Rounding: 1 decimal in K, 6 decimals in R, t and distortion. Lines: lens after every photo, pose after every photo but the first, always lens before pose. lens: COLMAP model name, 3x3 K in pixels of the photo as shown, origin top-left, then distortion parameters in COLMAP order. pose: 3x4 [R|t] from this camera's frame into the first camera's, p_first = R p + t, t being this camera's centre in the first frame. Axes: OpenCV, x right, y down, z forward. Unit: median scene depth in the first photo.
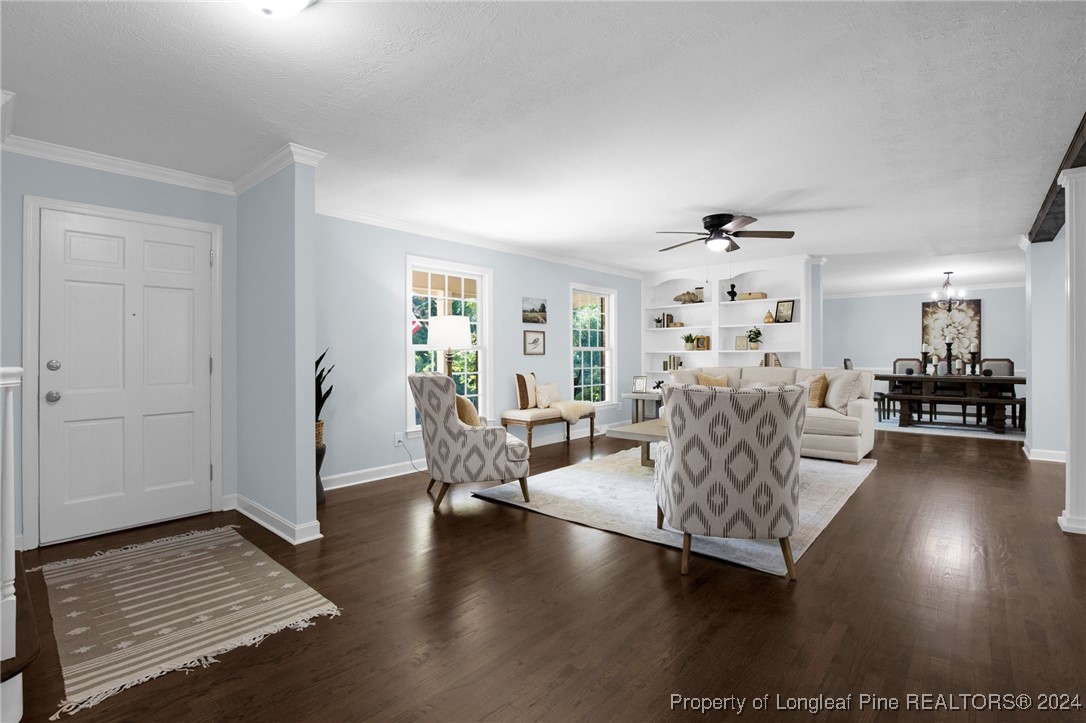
lens RADIAL K [[510.8, 0, 546.3], [0, 510.8, 361.0], [0, 0, 1]] dist [-0.019711, 0.002088]
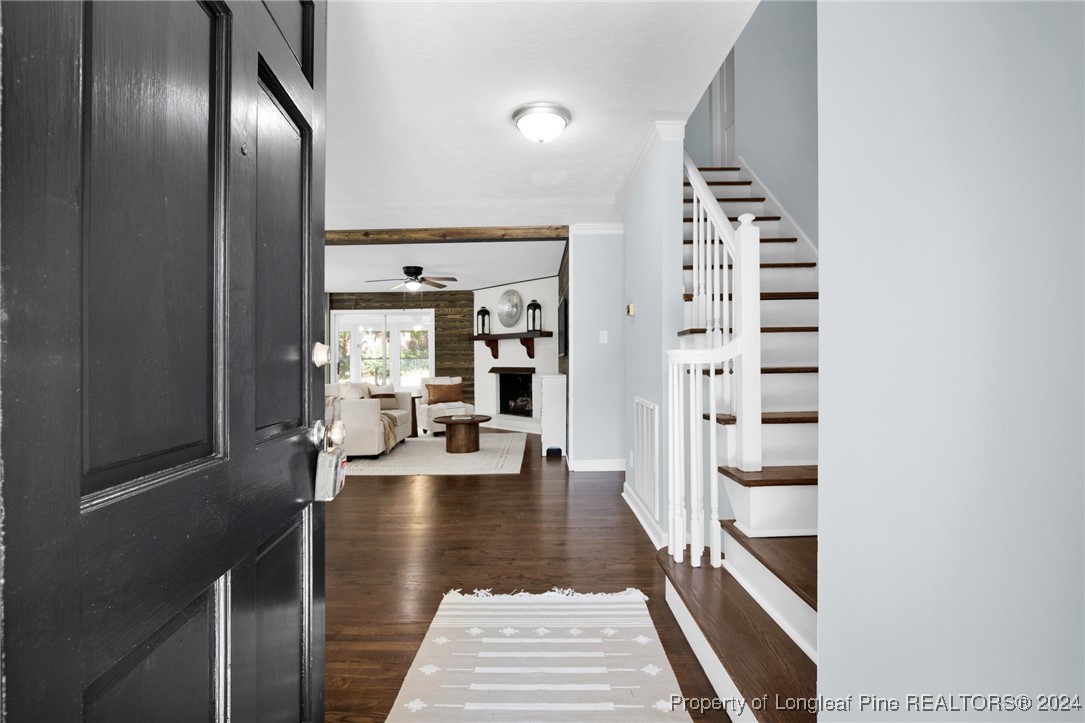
lens RADIAL K [[510.3, 0, 548.3], [0, 510.3, 358.4], [0, 0, 1]] dist [-0.019711, 0.002088]
pose [[-0.671469, 0.010961, 0.740951, -0.680308], [0.018246, 0.999832, 0.001744, 0.008162], [-0.740808, 0.014691, -0.671557, 0.790764]]
